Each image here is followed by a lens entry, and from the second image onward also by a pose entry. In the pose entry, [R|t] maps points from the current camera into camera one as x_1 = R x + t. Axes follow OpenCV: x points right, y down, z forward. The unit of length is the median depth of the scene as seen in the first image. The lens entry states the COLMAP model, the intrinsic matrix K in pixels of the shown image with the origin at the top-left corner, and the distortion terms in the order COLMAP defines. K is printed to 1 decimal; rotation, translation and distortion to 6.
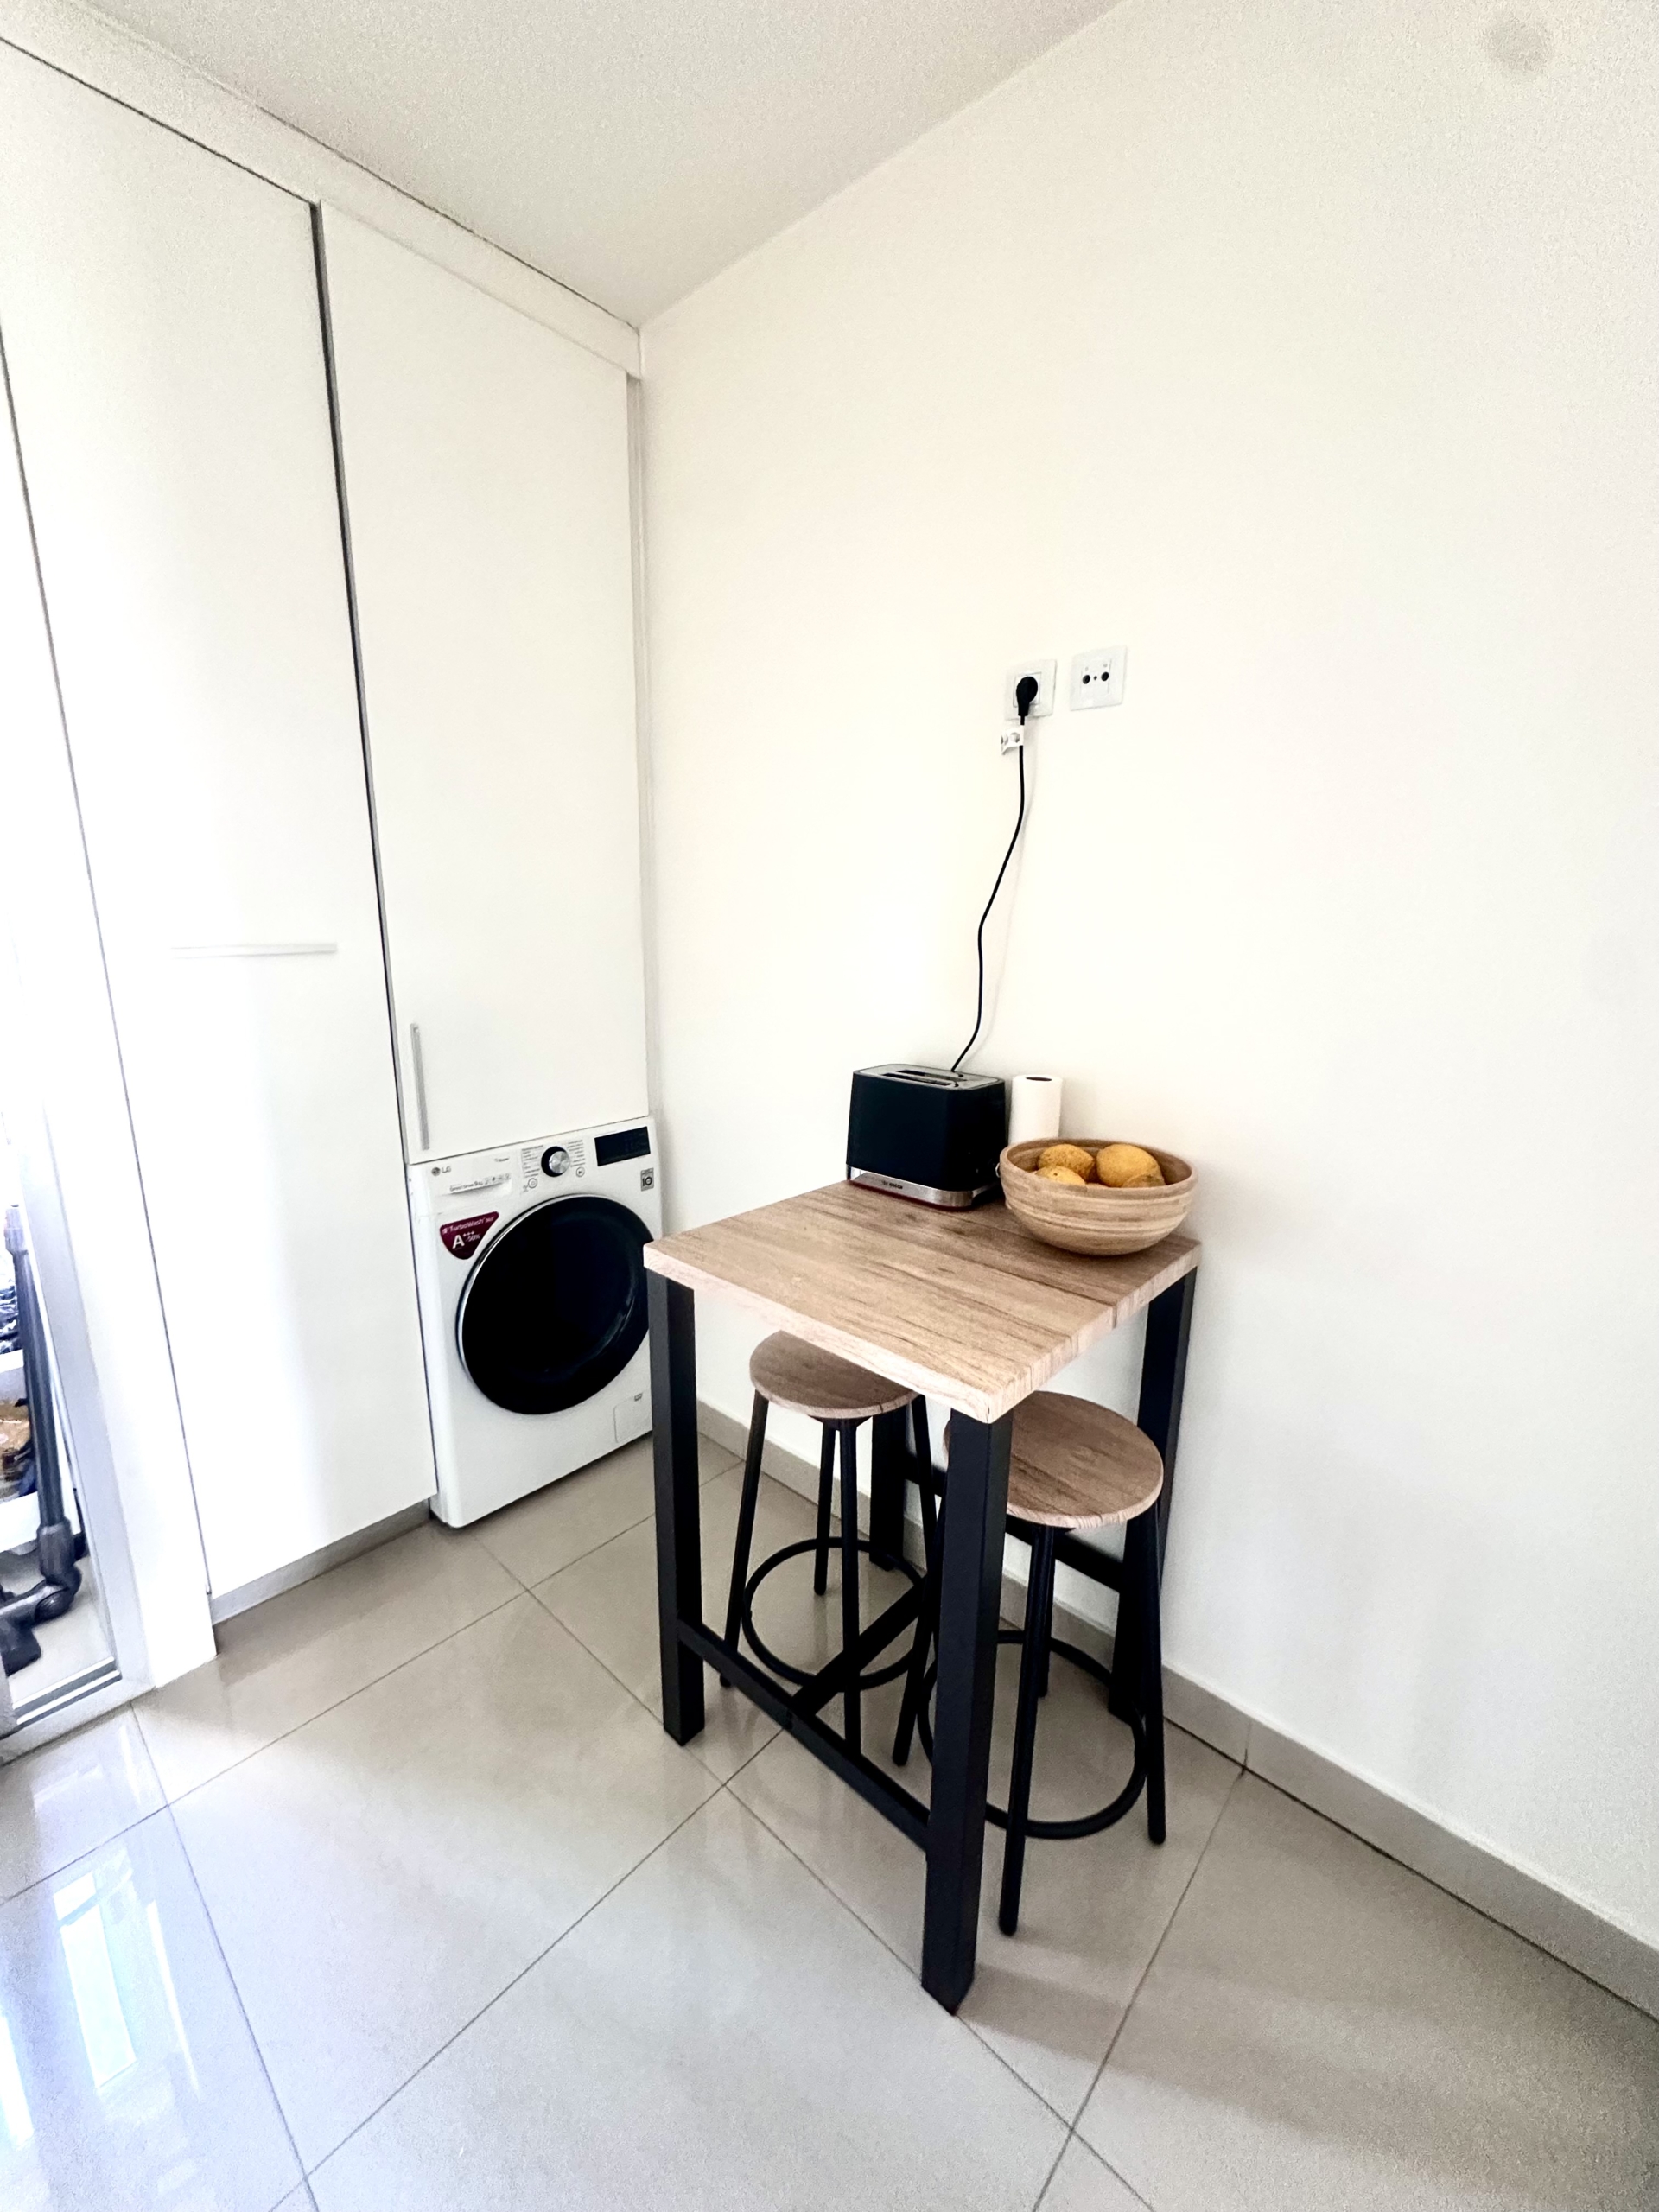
lens RADIAL K [[884.2, 0, 816.5], [0, 884.2, 1104.5], [0, 0, 1]] dist [-0.000466, -0.000656]
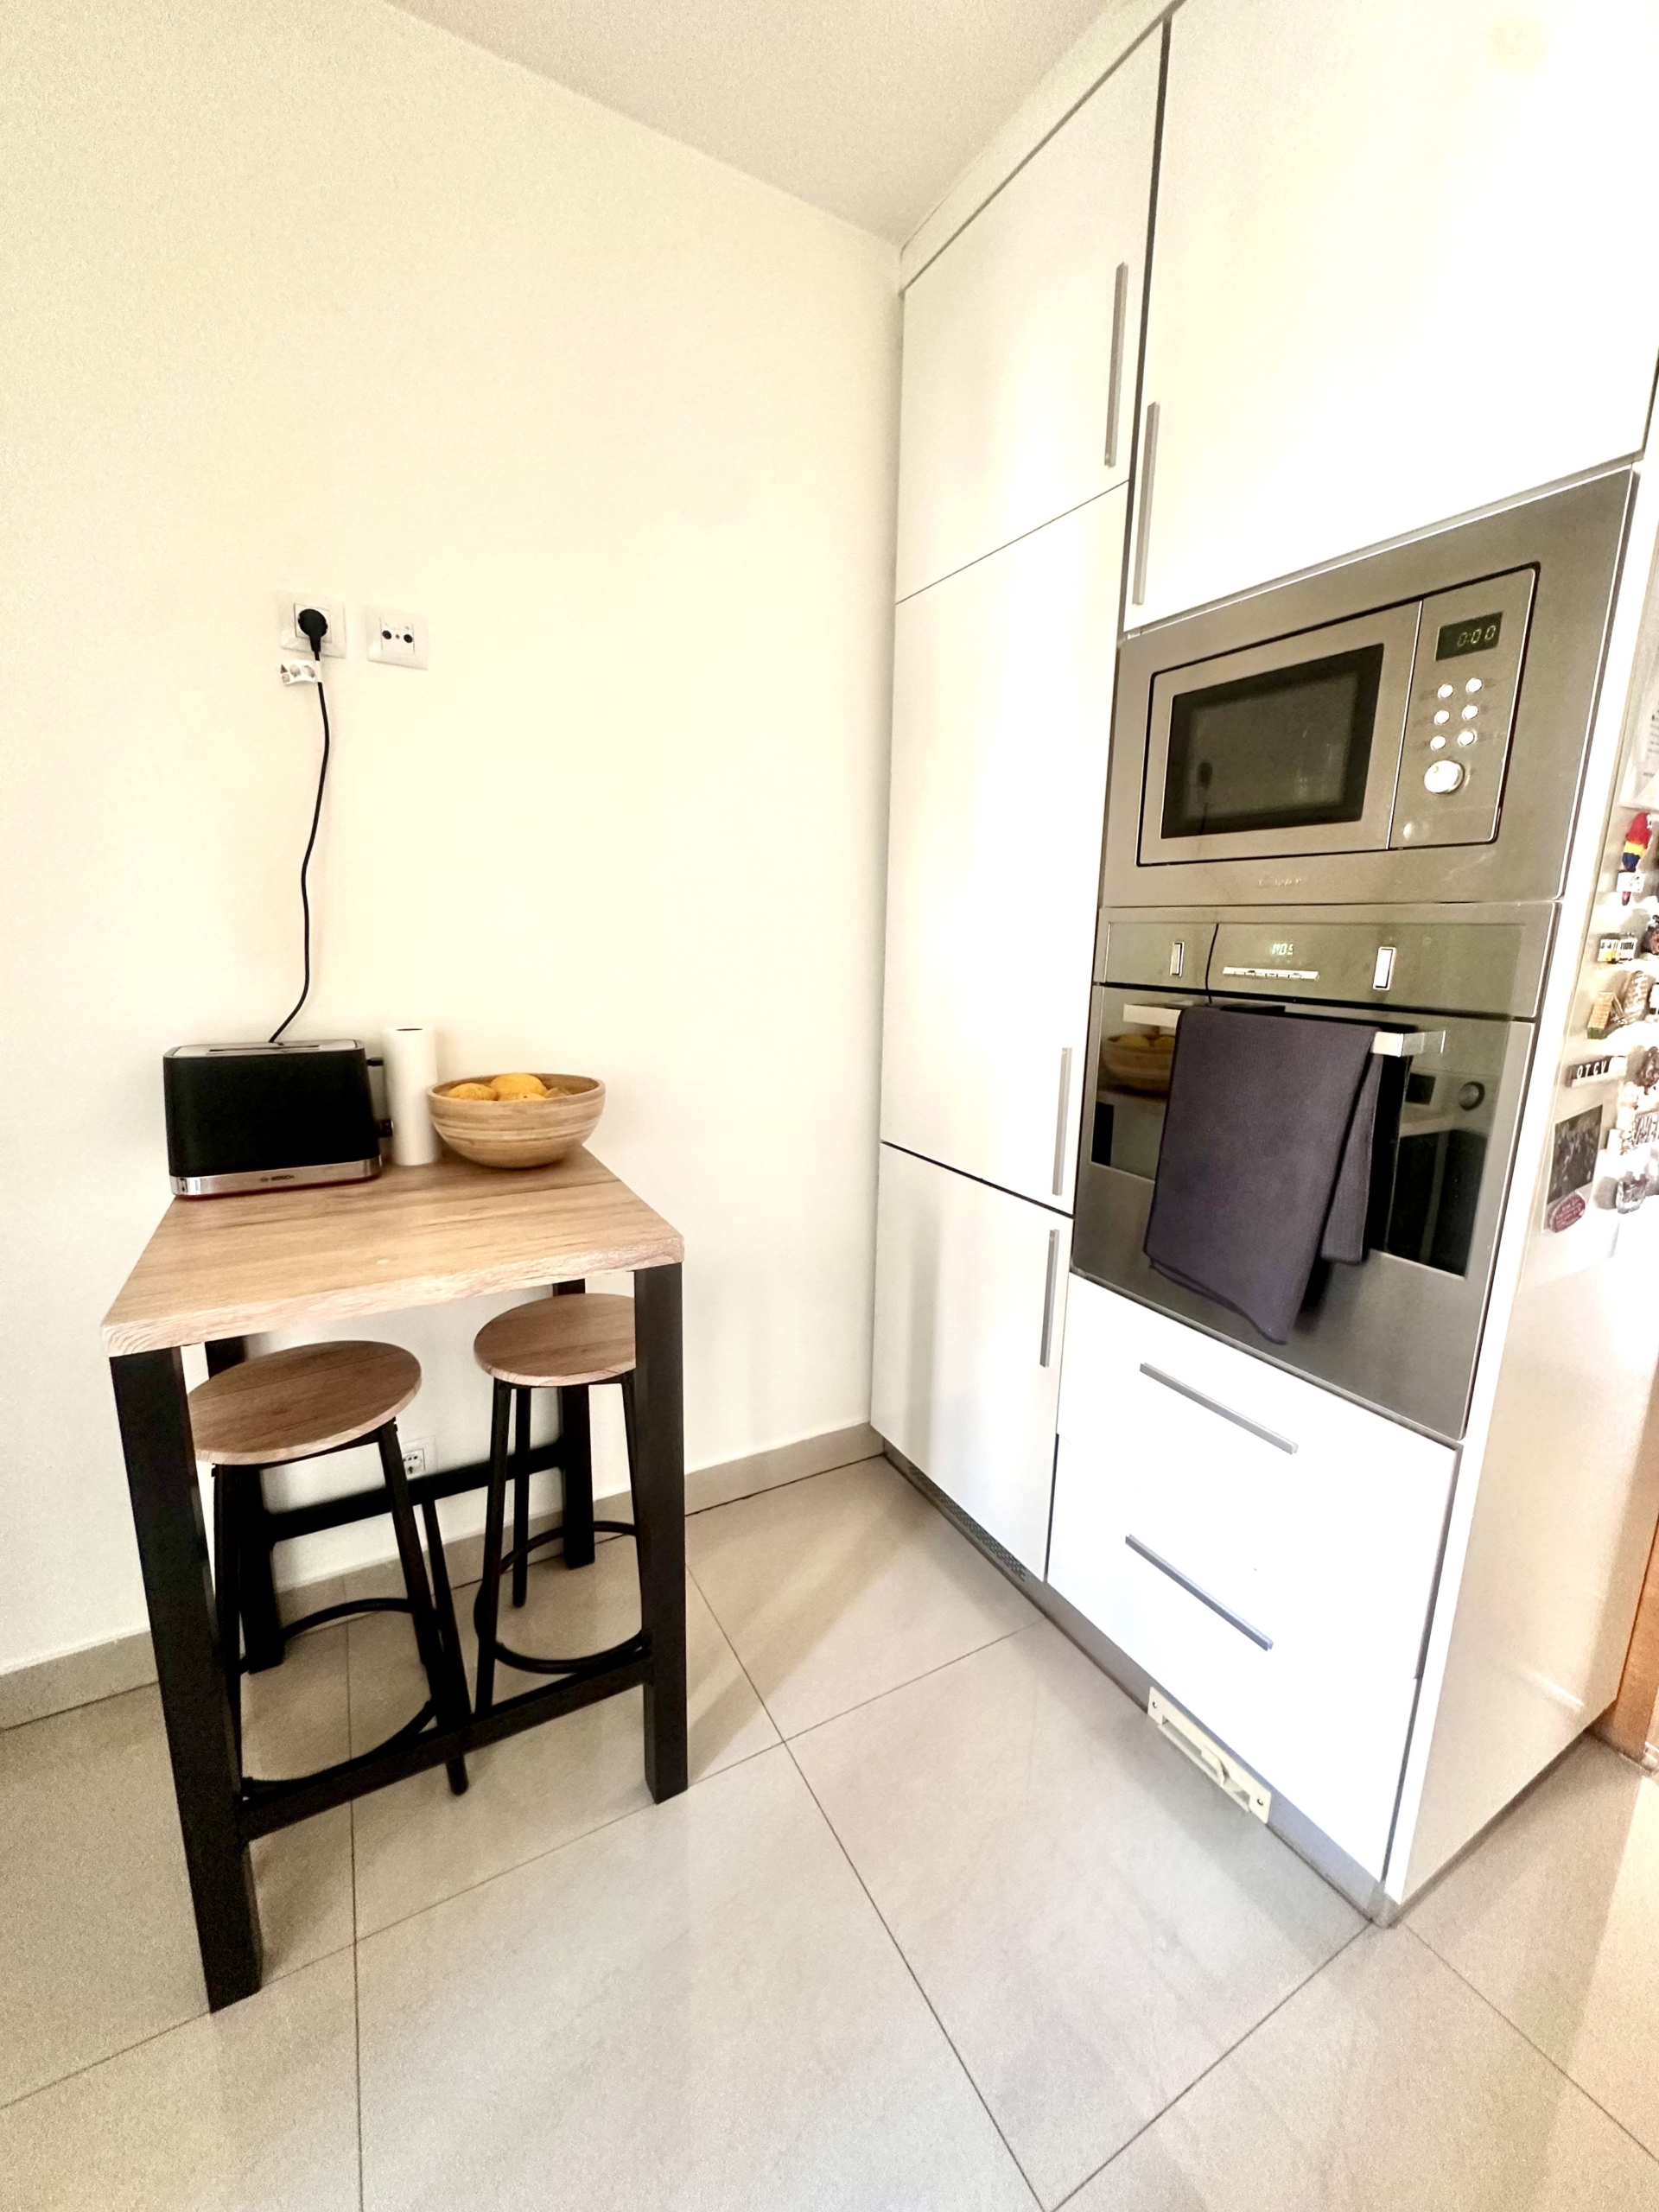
lens RADIAL K [[884.2, 0, 830.4], [0, 884.2, 1108.8], [0, 0, 1]] dist [-0.000466, -0.000656]
pose [[0.311604, -0.188320, 0.931364, -0.566877], [0.188400, 0.972950, 0.133696, 0.014992], [-0.931348, 0.133809, 0.338655, 0.232211]]
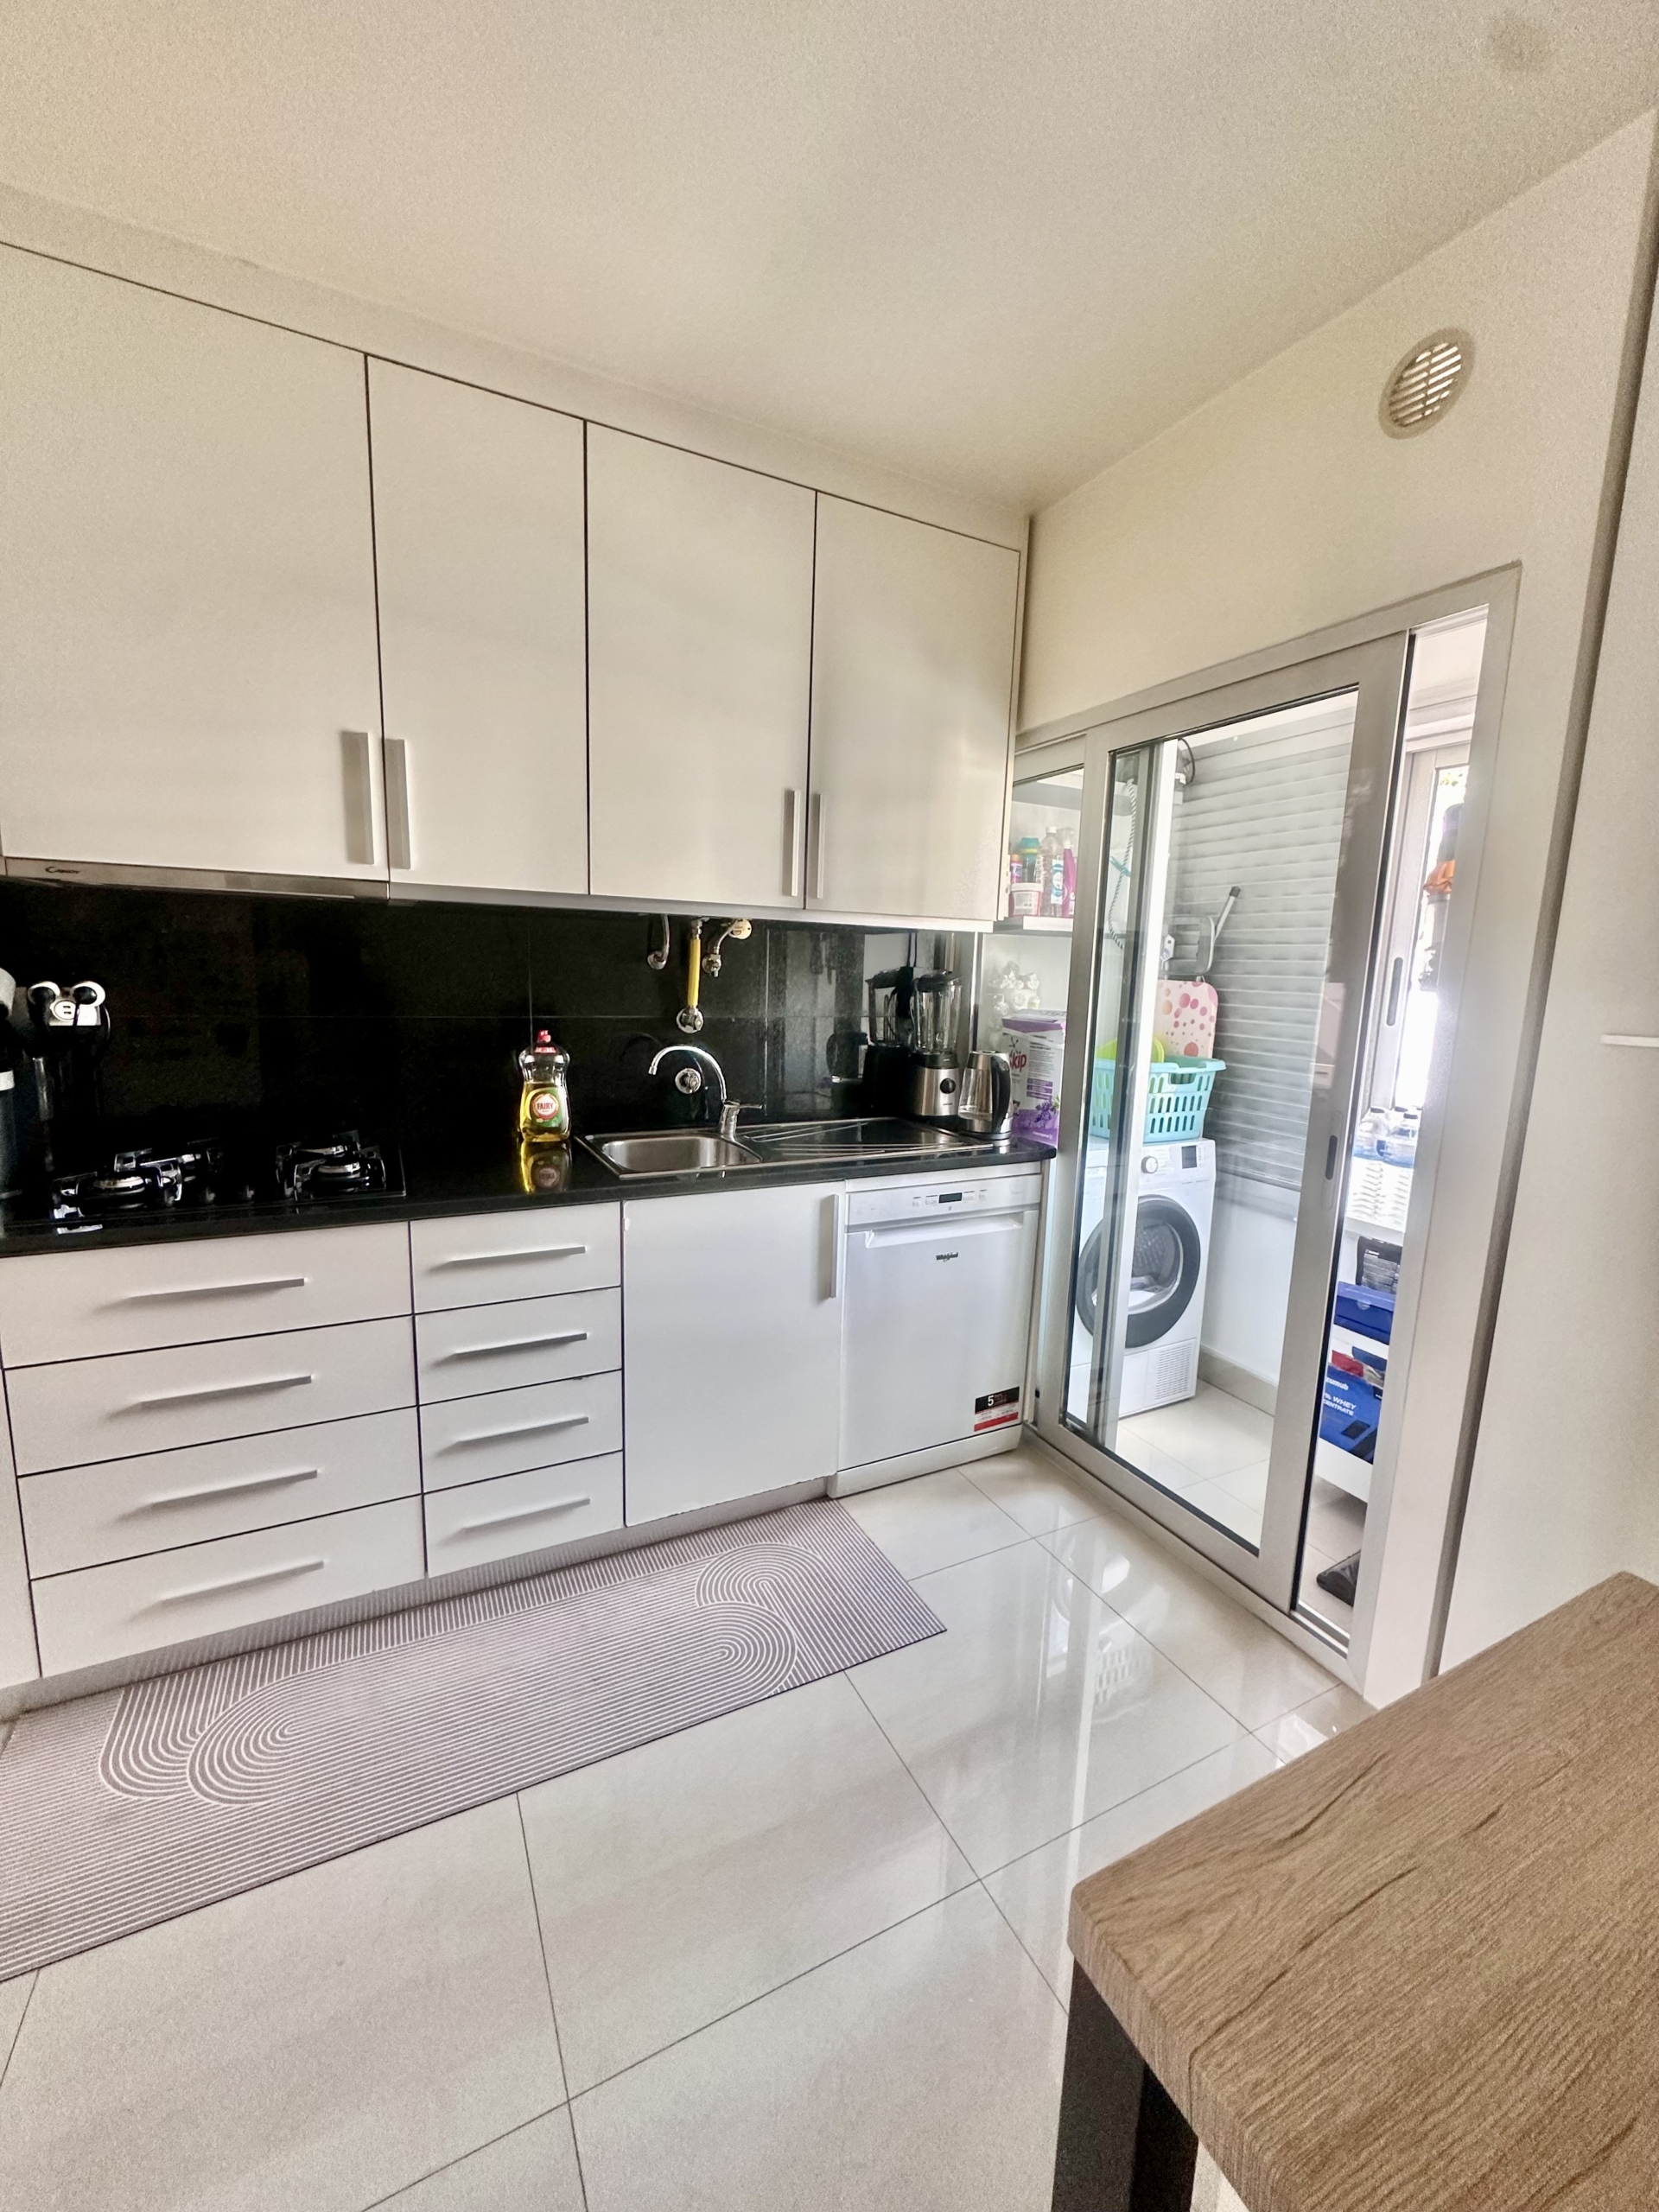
lens RADIAL K [[884.2, 0, 839.3], [0, 884.2, 1107.7], [0, 0, 1]] dist [-0.000466, -0.000656]
pose [[-0.339648, 0.127289, -0.931899, 0.427240], [-0.240825, 0.946002, 0.216989, -0.111816], [0.909199, 0.298125, -0.290653, 0.580113]]
